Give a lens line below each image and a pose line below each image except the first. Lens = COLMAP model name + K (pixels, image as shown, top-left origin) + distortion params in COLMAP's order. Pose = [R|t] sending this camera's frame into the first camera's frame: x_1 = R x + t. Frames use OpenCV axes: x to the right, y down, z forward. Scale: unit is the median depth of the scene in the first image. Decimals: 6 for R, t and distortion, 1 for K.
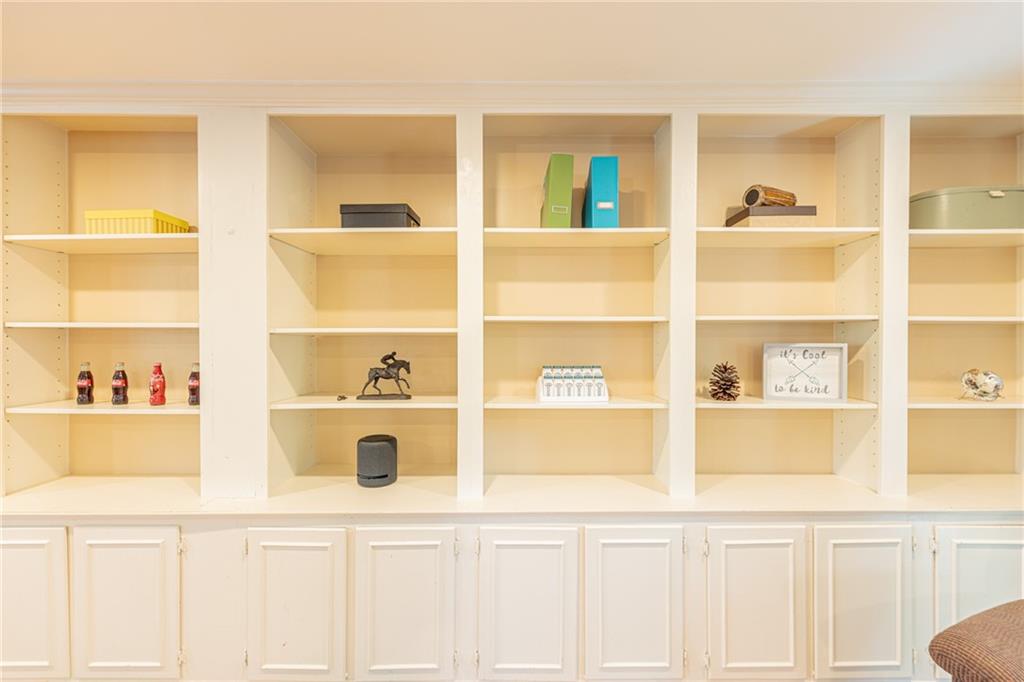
lens RADIAL K [[414.8, 0, 510.2], [0, 414.8, 340.3], [0, 0, 1]] dist [-0.003395, 0.000021]
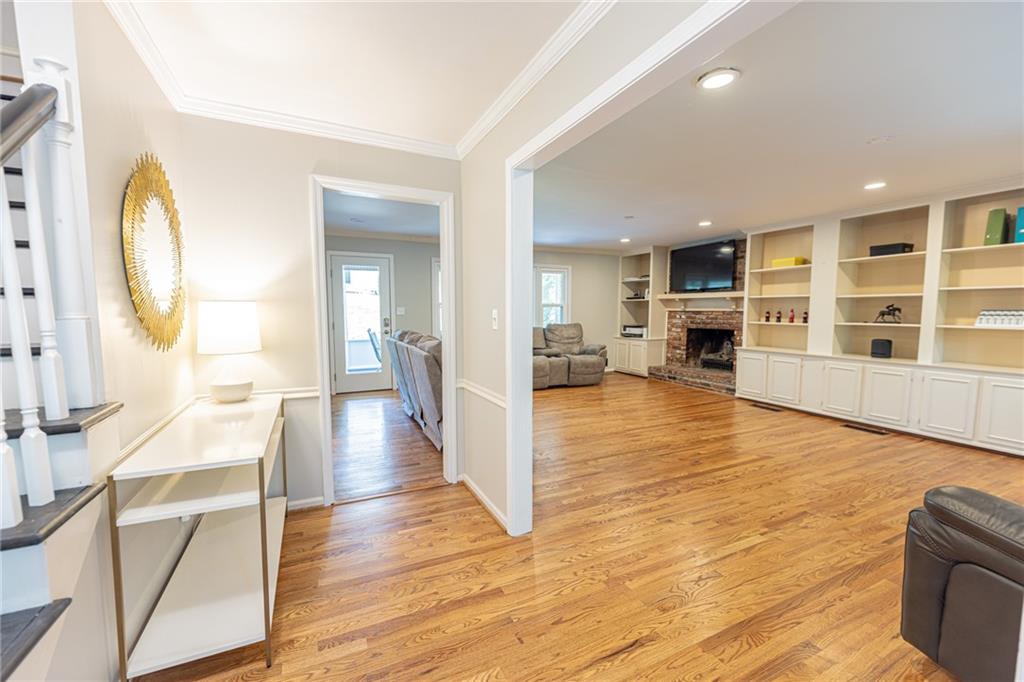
lens RADIAL K [[414.8, 0, 508.7], [0, 414.8, 344.5], [0, 0, 1]] dist [-0.003395, 0.000021]
pose [[0.426628, 0.076185, -0.901213, 0.974779], [-0.001275, 0.996495, 0.083637, 0.064972], [0.904426, -0.034533, 0.425230, -2.106210]]
